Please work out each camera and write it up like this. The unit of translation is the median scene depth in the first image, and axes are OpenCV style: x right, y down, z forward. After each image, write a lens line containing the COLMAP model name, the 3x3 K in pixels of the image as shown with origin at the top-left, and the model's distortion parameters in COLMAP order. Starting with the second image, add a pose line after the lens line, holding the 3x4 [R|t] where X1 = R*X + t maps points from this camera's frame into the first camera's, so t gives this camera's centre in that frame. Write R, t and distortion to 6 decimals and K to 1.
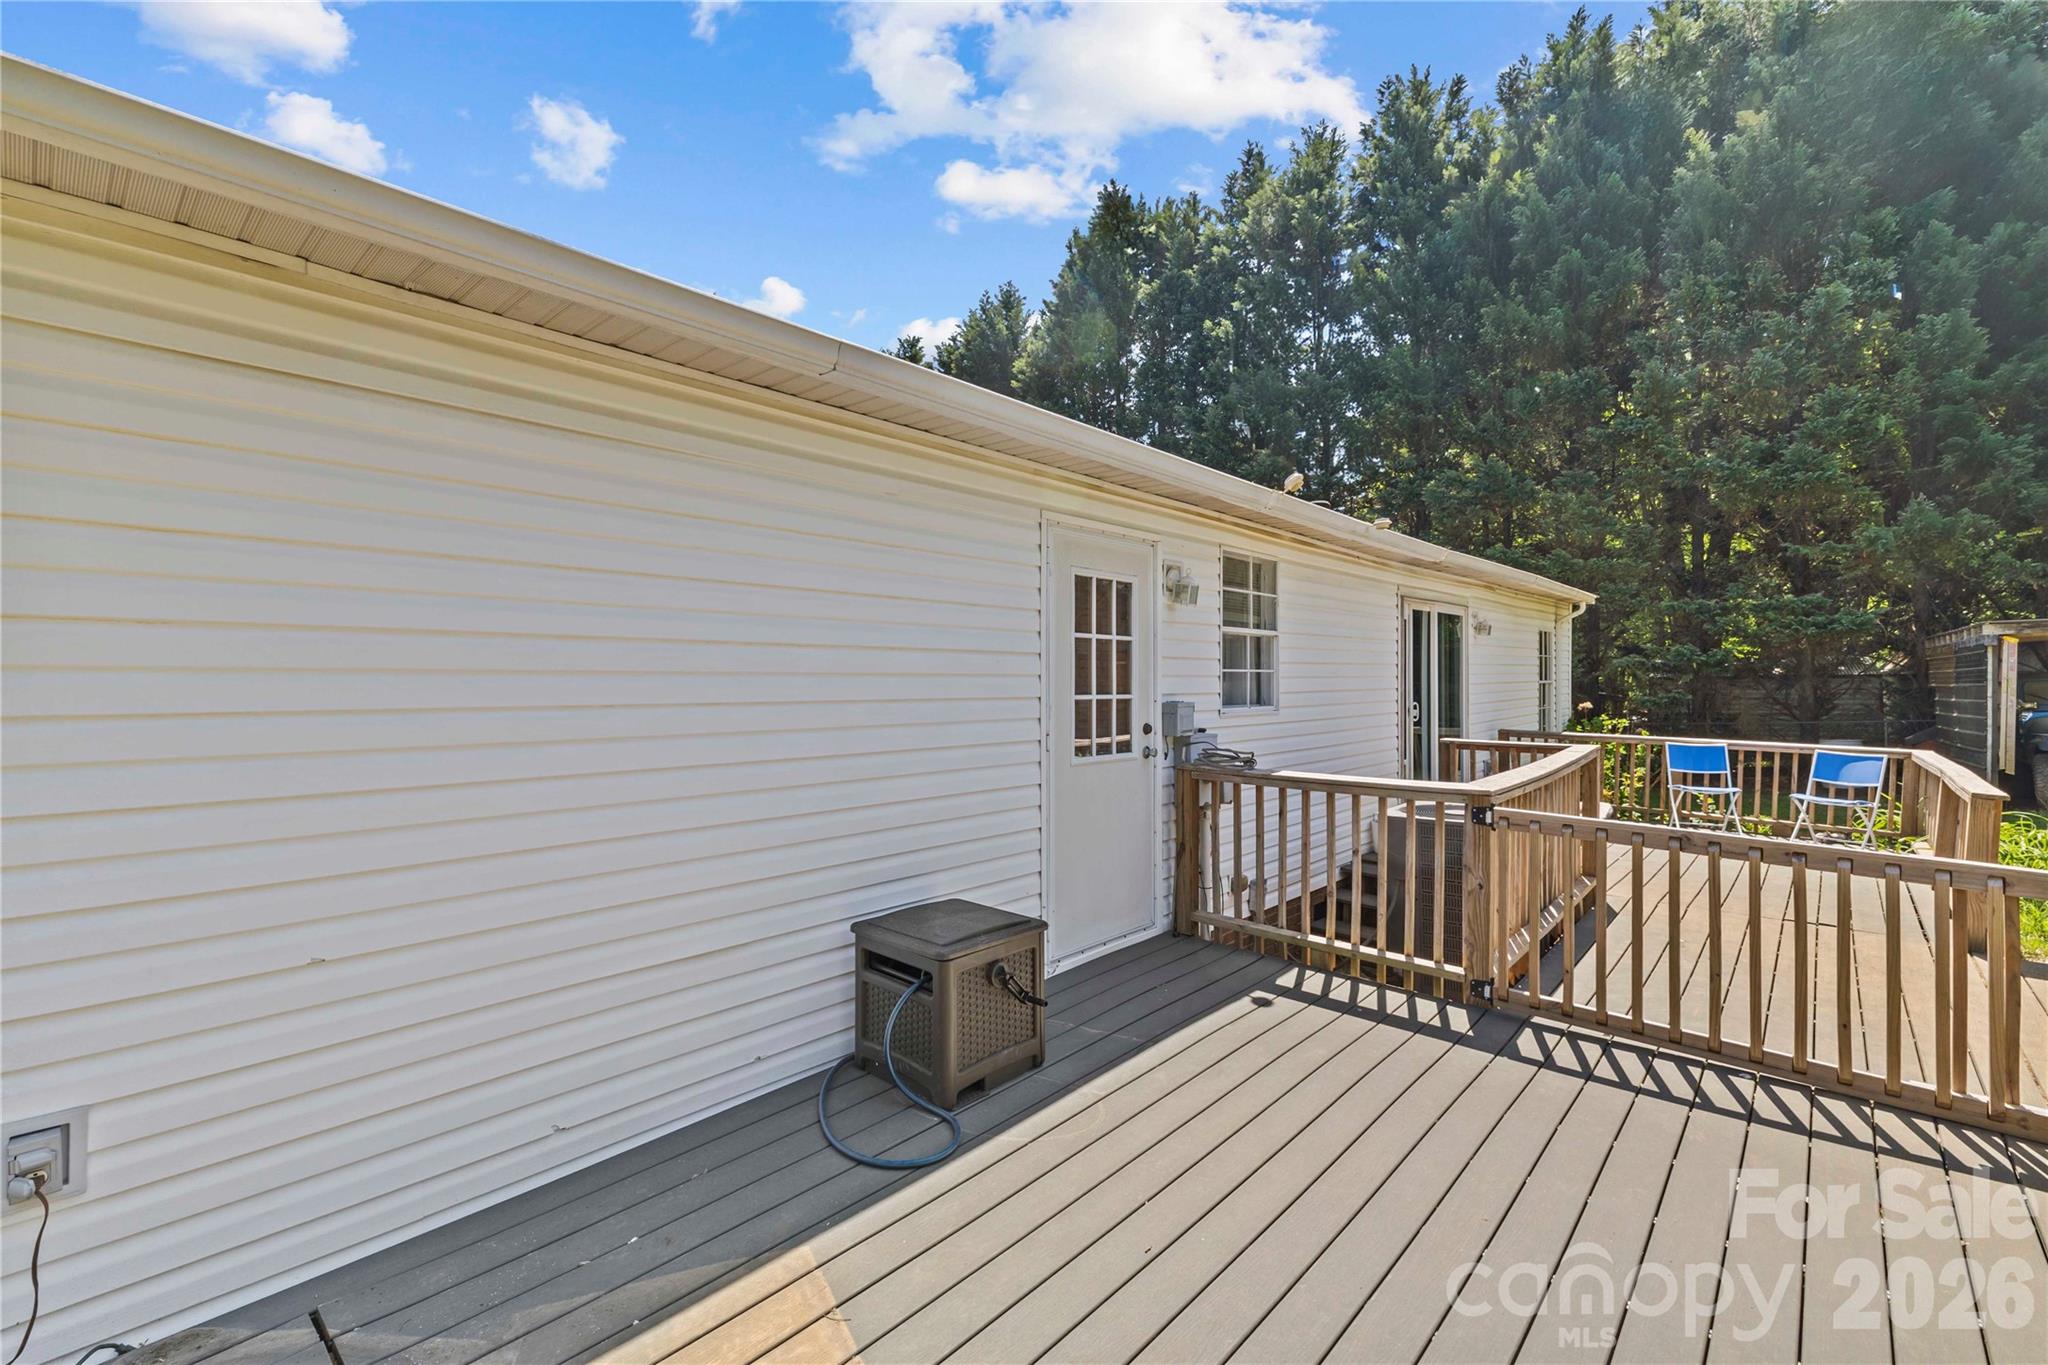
lens RADIAL K [[880.9, 0, 1023.0], [0, 880.9, 676.2], [0, 0, 1]] dist [0.010379, -0.000546]
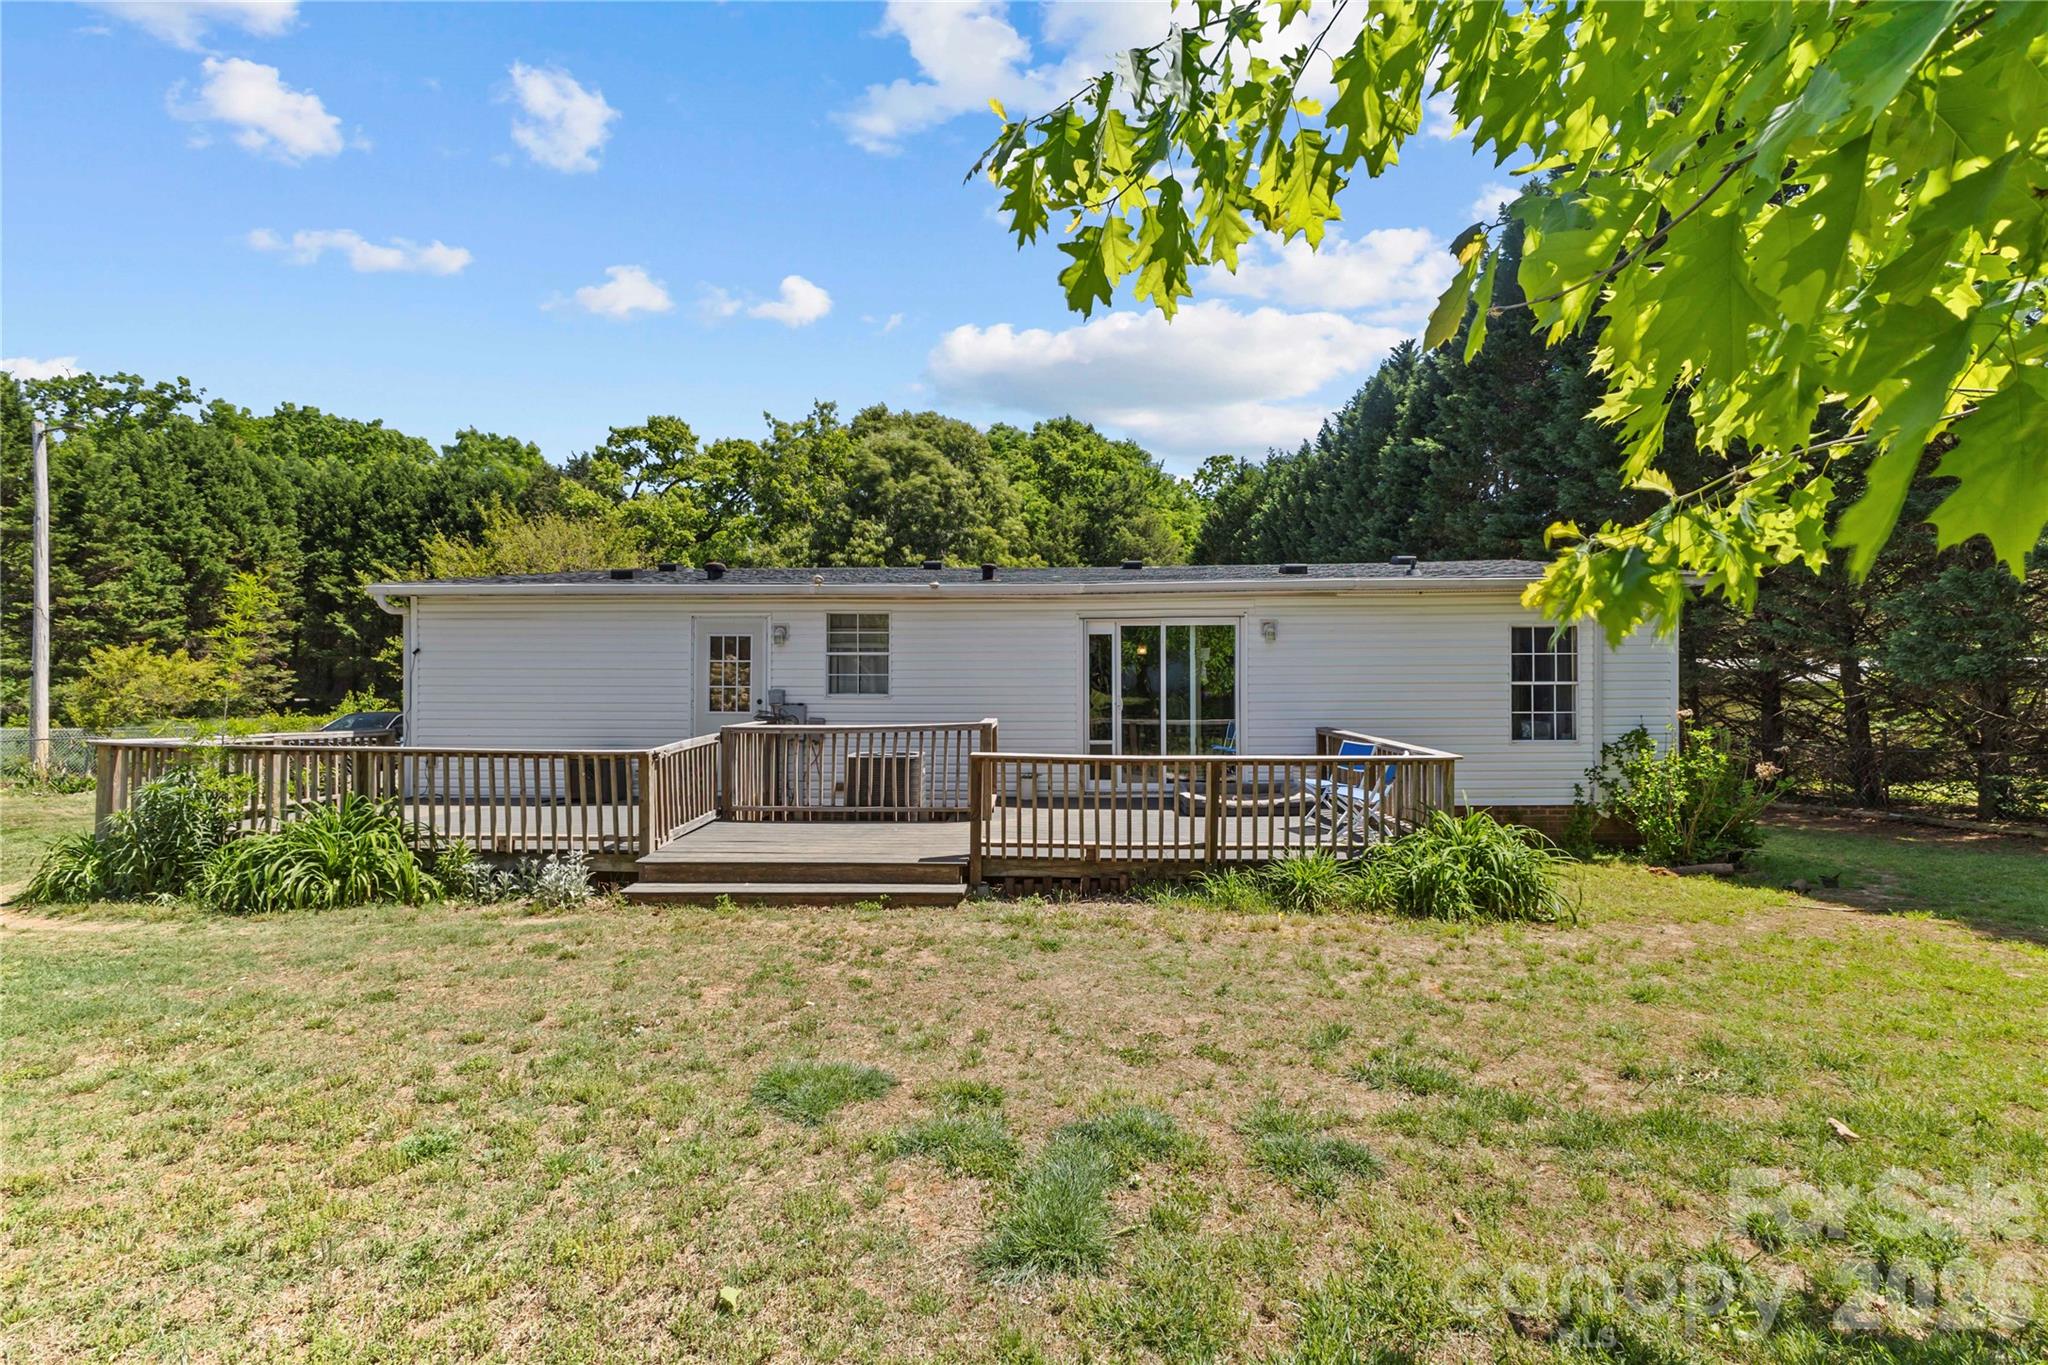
lens RADIAL K [[880.9, 0, 1023.0], [0, 880.9, 676.2], [0, 0, 1]] dist [0.010379, -0.000546]
pose [[0.641297, -0.003711, -0.767284, 2.250677], [0.001930, 0.999993, -0.003224, 0.004790], [0.767291, 0.000587, 0.641299, 0.090653]]
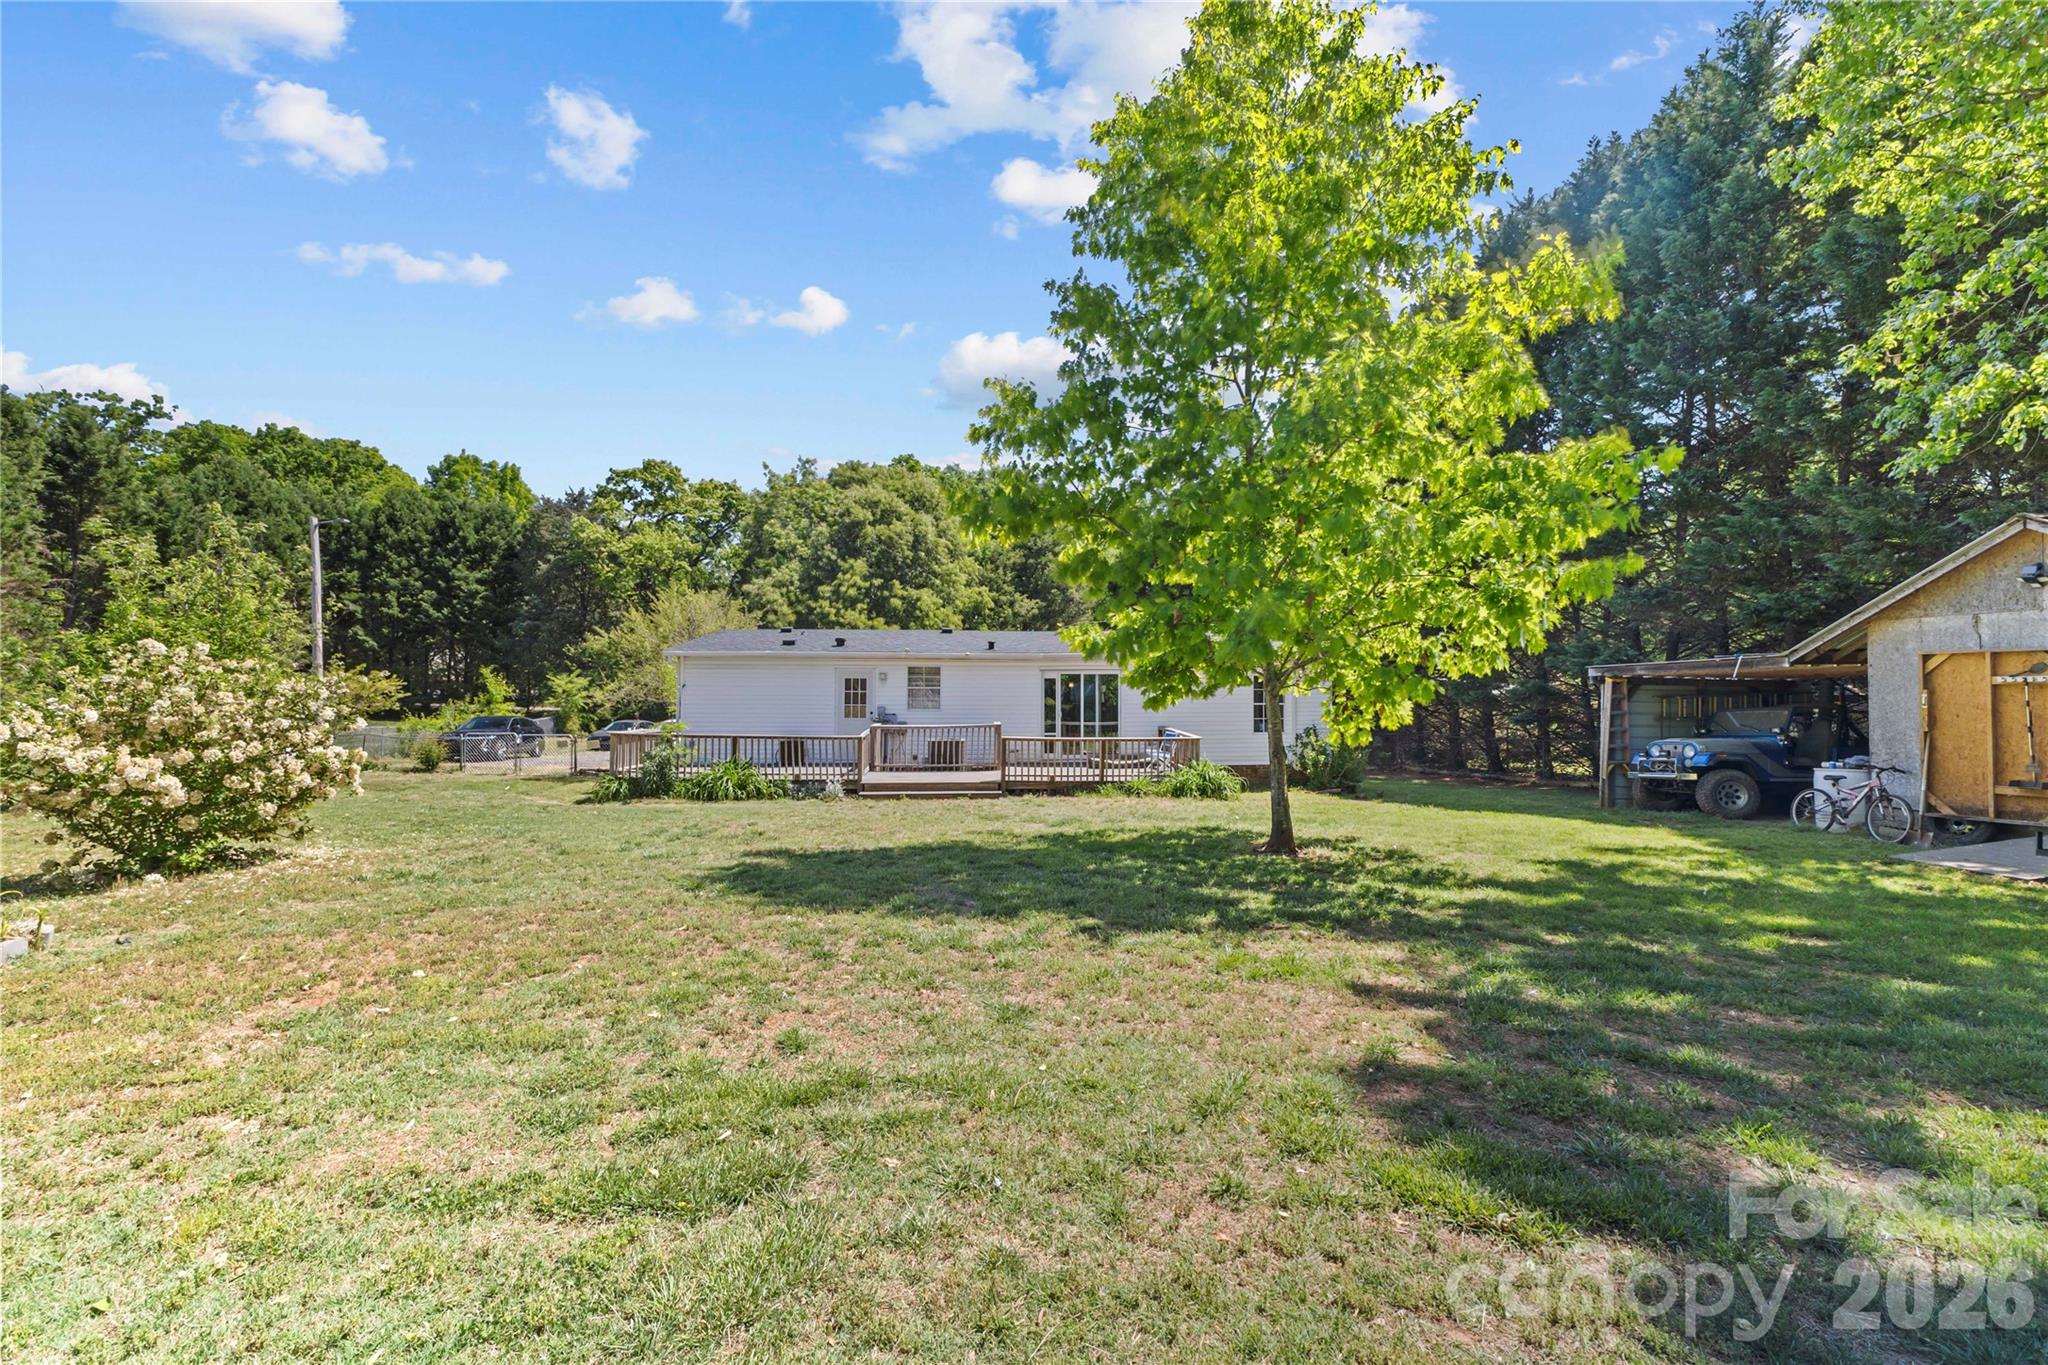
lens RADIAL K [[880.9, 0, 1023.0], [0, 880.9, 676.2], [0, 0, 1]] dist [0.010379, -0.000546]
pose [[0.707224, -0.001820, -0.706987, 3.597761], [-0.001341, 0.999991, -0.003916, -0.098465], [0.706988, 0.003717, 0.707216, -1.447869]]
